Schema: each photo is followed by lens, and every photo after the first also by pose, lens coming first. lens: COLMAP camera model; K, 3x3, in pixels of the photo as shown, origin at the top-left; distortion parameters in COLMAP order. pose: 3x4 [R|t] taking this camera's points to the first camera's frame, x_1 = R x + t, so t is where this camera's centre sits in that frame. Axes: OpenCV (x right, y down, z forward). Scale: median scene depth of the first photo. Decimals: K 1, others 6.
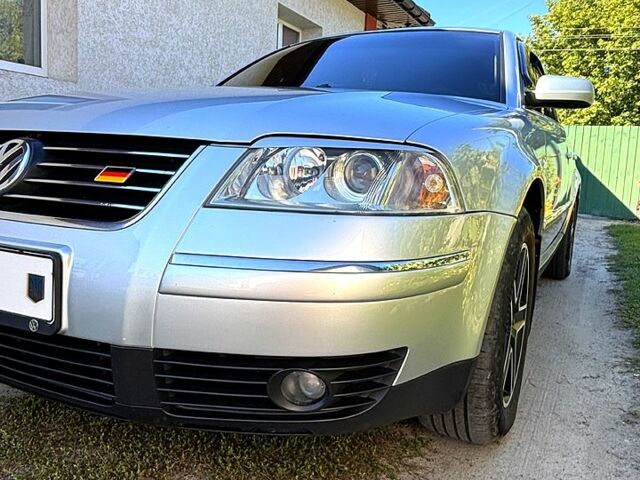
lens RADIAL K [[525.8, 0, 322.4], [0, 525.8, 226.3], [0, 0, 1]] dist [0.004996, 0.002612]
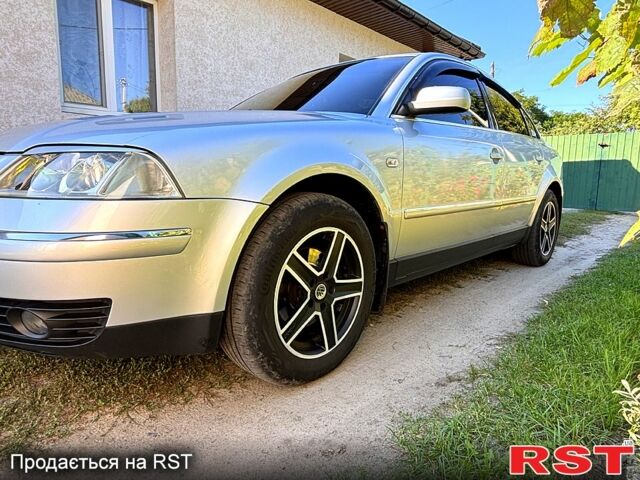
lens RADIAL K [[395.7, 0, 319.9], [0, 395.7, 232.1], [0, 0, 1]] dist [0.006053, 0.000620]
pose [[0.960748, 0.003791, -0.277398, 0.446546], [0.000744, 0.999868, 0.016242, 0.021465], [0.277423, -0.015811, 0.960618, 0.082666]]
